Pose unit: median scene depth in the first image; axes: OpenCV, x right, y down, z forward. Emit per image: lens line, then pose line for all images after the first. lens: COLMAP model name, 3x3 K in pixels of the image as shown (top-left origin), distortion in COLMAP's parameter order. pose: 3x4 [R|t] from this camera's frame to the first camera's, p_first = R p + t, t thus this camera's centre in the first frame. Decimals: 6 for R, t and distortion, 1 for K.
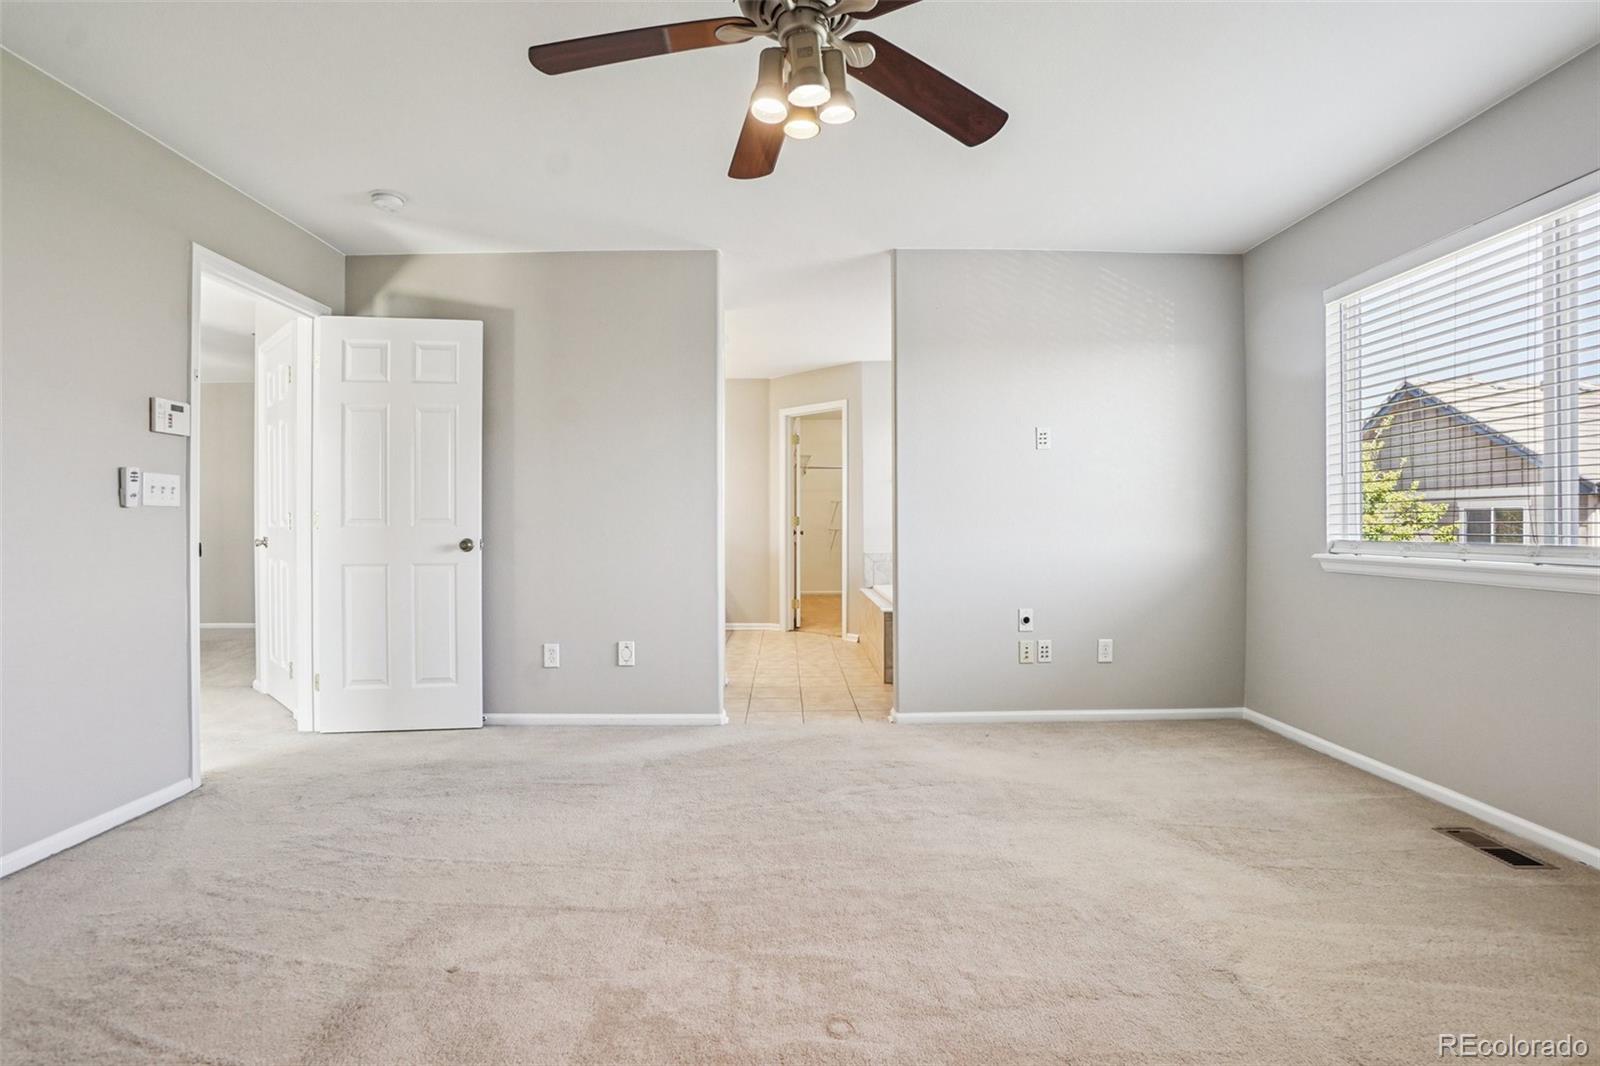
lens RADIAL K [[744.9, 0, 800.0], [0, 744.9, 533.0], [0, 0, 1]] dist [-0.057586, 0.023758]
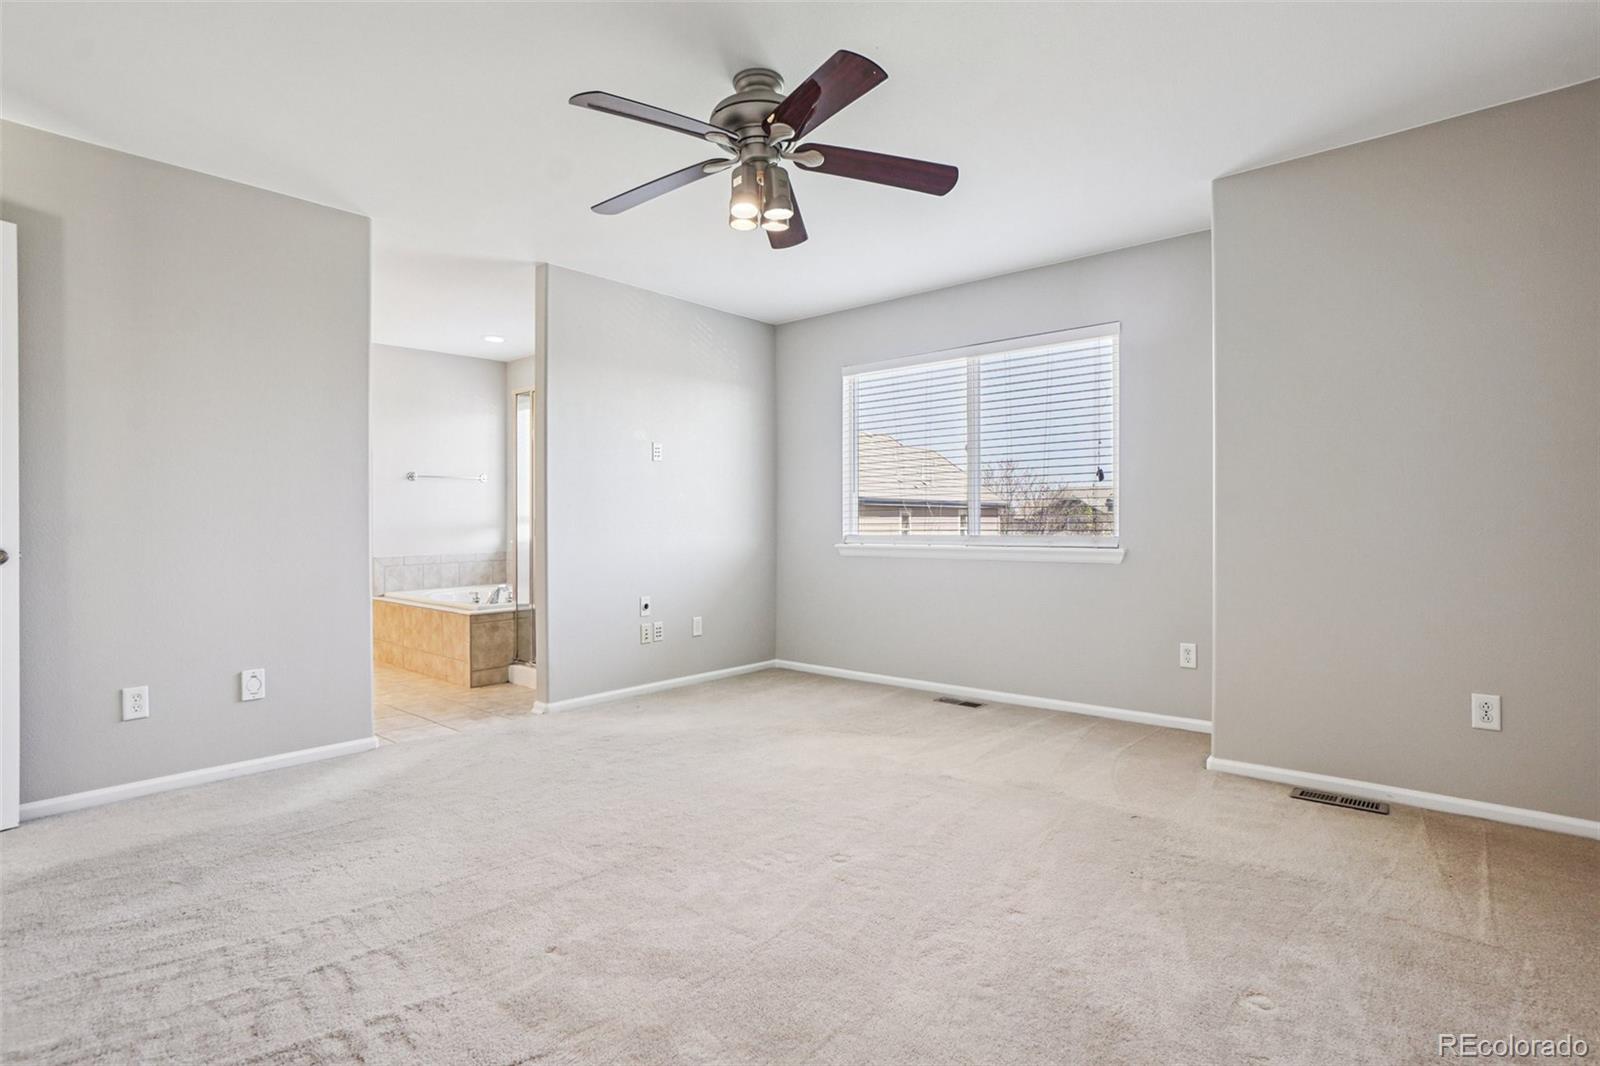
lens RADIAL K [[787.4, 0, 794.1], [0, 787.4, 537.2], [0, 0, 1]] dist [-0.049423, 0.025008]
pose [[0.667417, -0.012506, 0.744579, -0.469766], [0.010407, 0.999918, 0.007467, 0.001414], [-0.744612, 0.002765, 0.667492, -0.003532]]
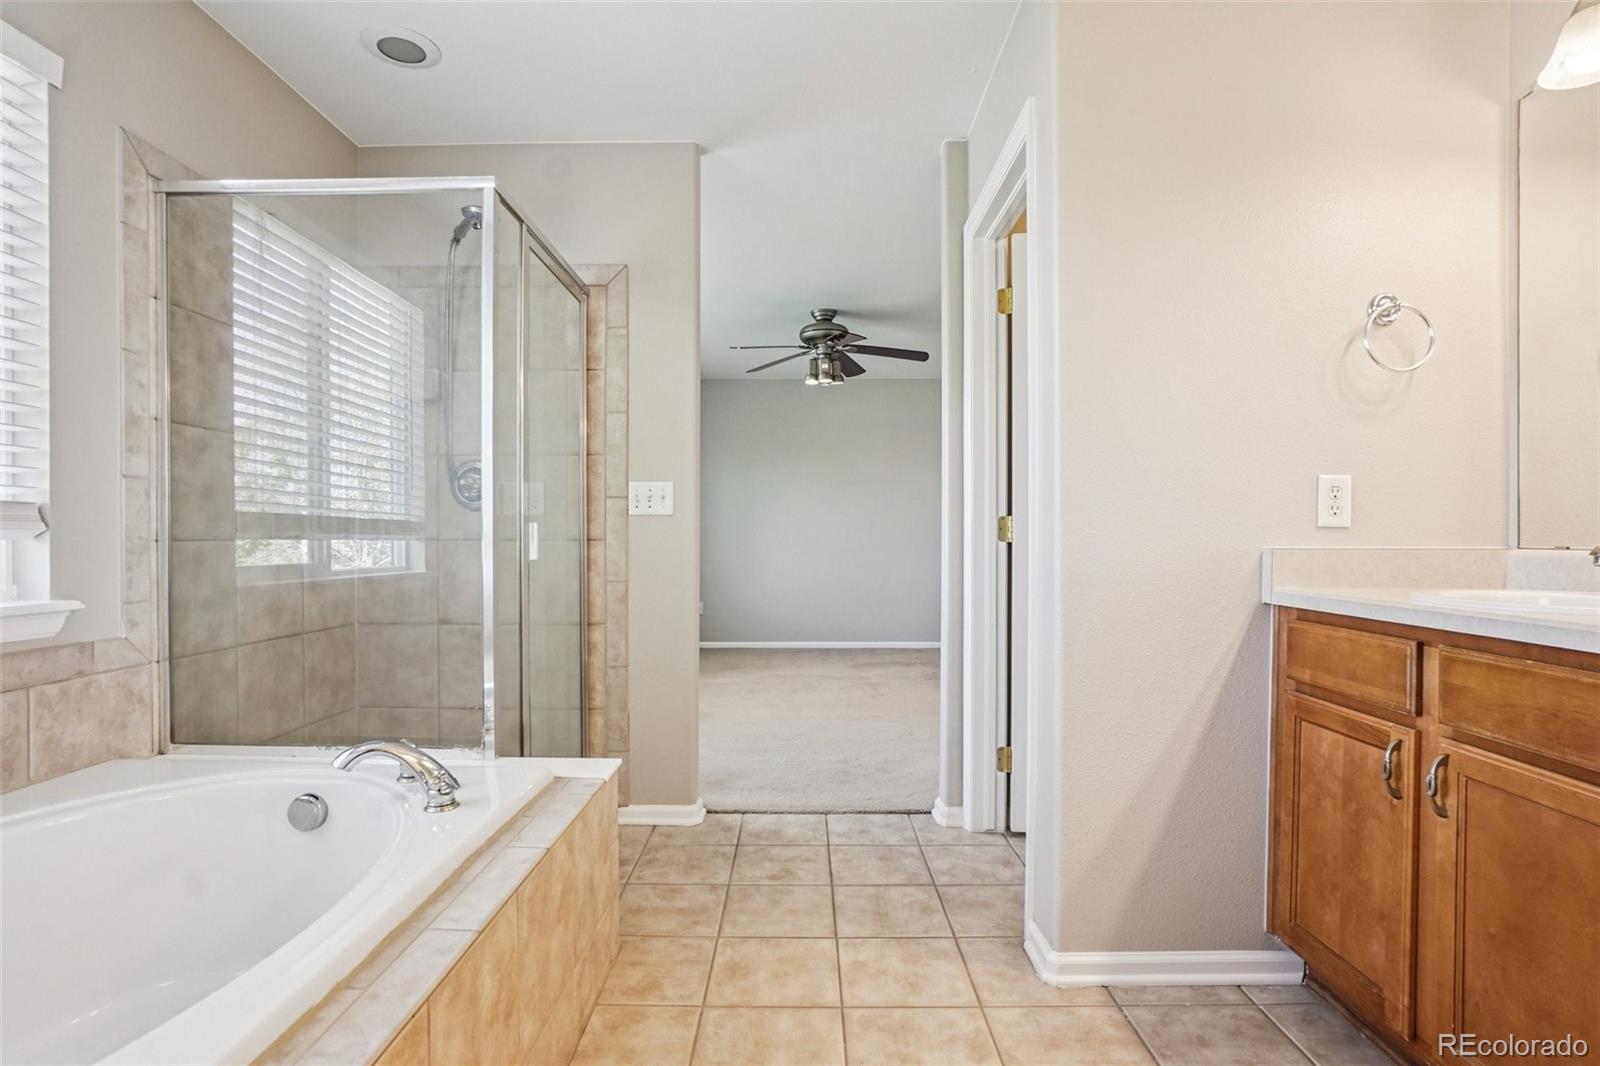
lens RADIAL K [[791.5, 0, 805.0], [0, 791.5, 544.2], [0, 0, 1]] dist [-0.052538, 0.025902]
pose [[-0.999835, -0.001035, 0.018119, 0.012554], [-0.000679, 0.999807, 0.019659, -0.019699], [-0.018136, 0.019644, -0.999643, 1.804558]]
